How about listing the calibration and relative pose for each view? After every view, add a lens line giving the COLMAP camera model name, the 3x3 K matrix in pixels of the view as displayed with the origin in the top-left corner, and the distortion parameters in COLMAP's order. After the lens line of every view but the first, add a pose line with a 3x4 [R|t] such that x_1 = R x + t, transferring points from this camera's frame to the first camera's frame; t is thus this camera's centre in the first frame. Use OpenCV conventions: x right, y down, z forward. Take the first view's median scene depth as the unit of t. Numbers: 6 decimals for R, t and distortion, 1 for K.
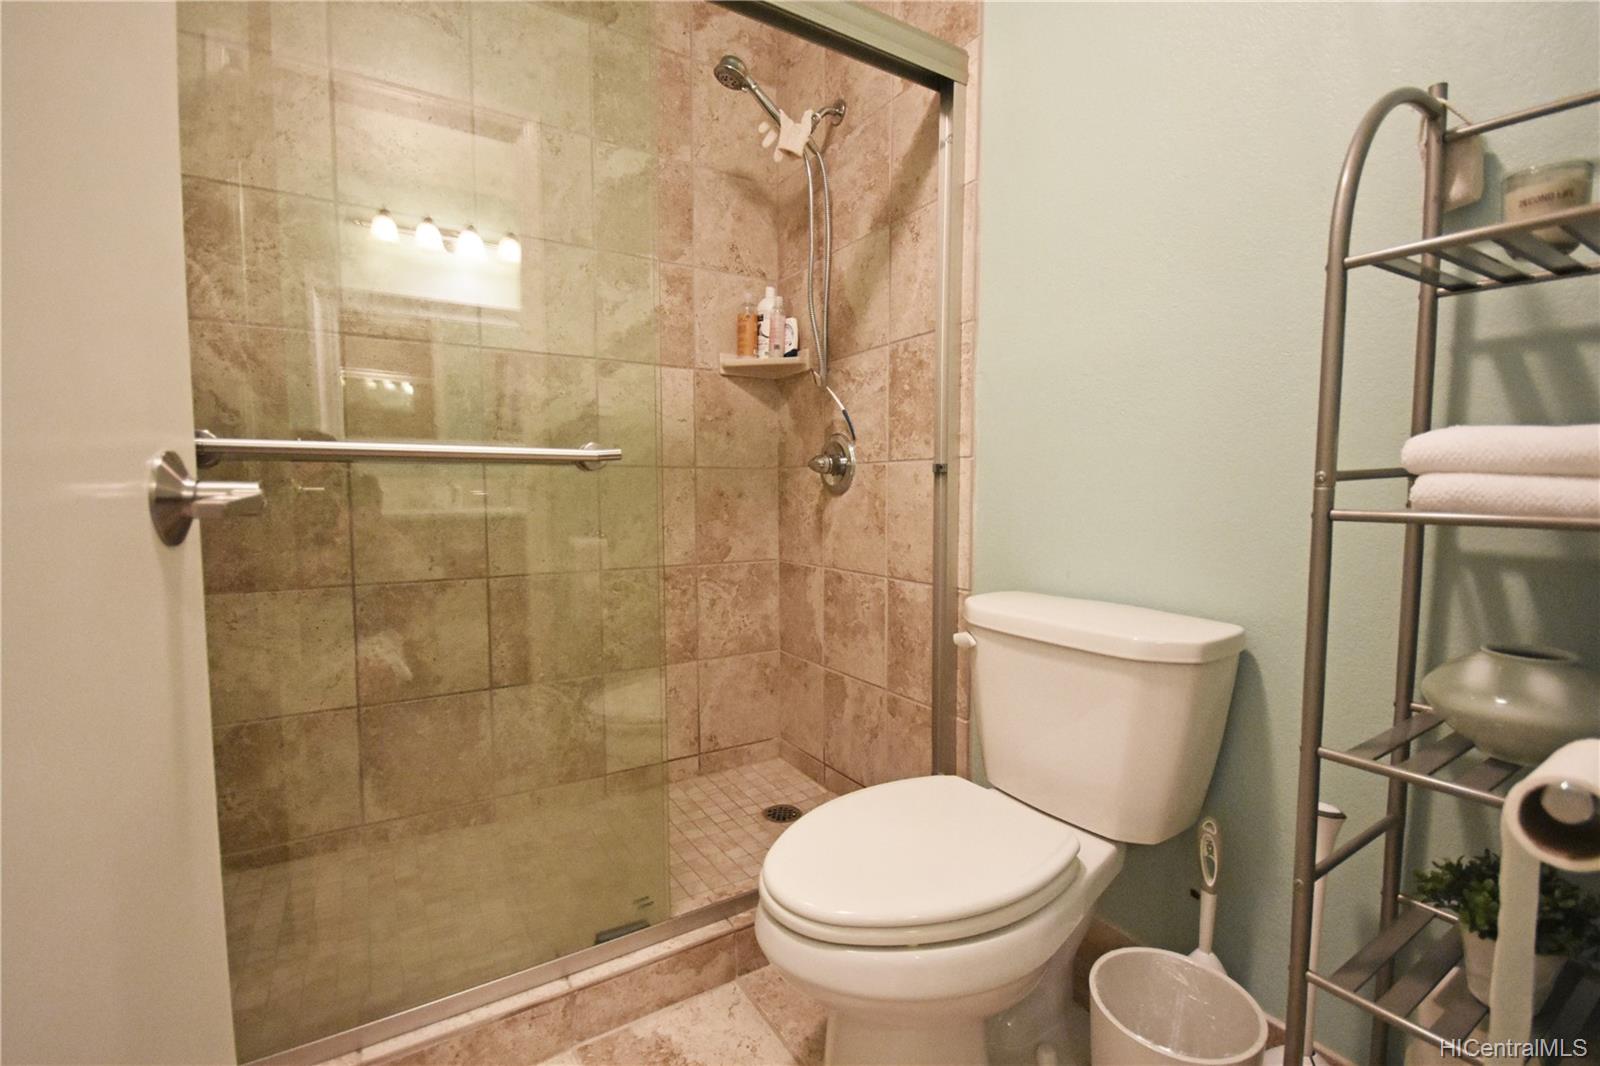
lens RADIAL K [[706.3, 0, 804.6], [0, 706.3, 537.6], [0, 0, 1]] dist [0.001692, -0.004988]
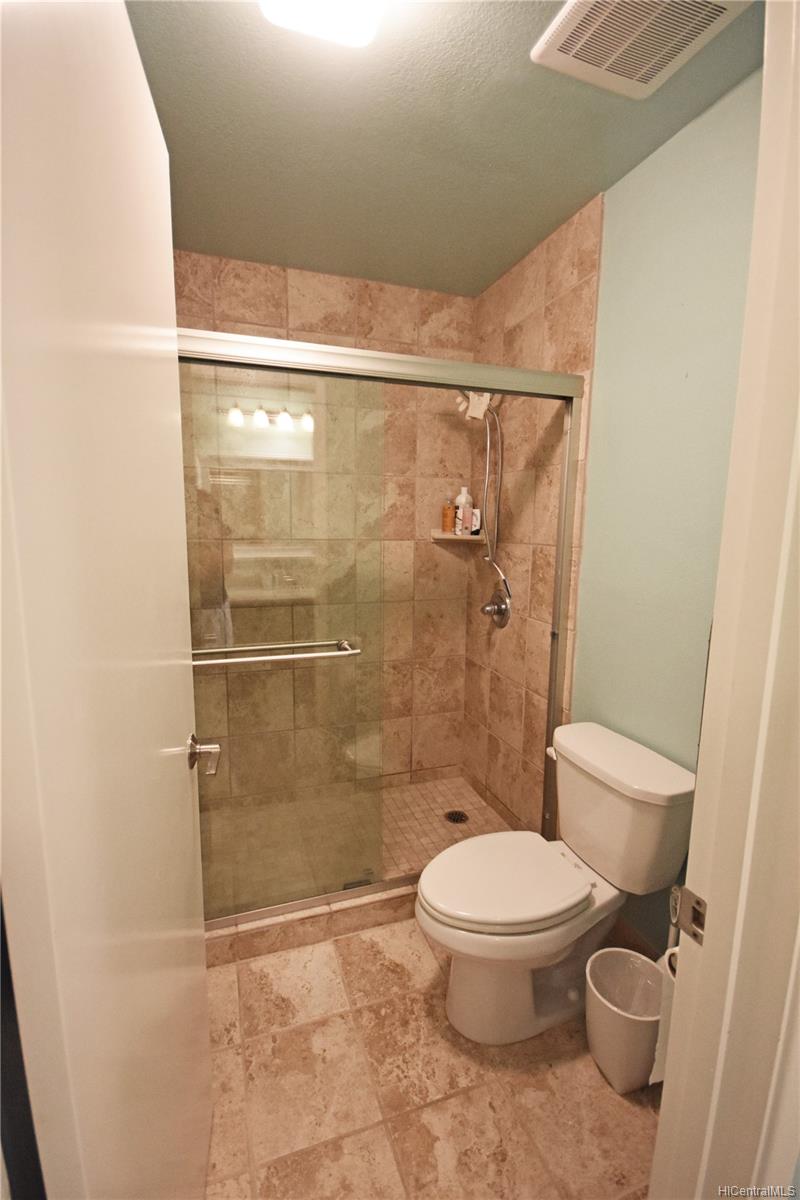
lens RADIAL K [[529.7, 0, 396.7], [0, 529.7, 600.5], [0, 0, 1]] dist [0.001692, -0.004988]
pose [[0.973861, 0.045074, -0.222627, 0.091172], [-0.027666, 0.996354, 0.080703, -0.227989], [0.225453, -0.072434, 0.971558, -0.220785]]
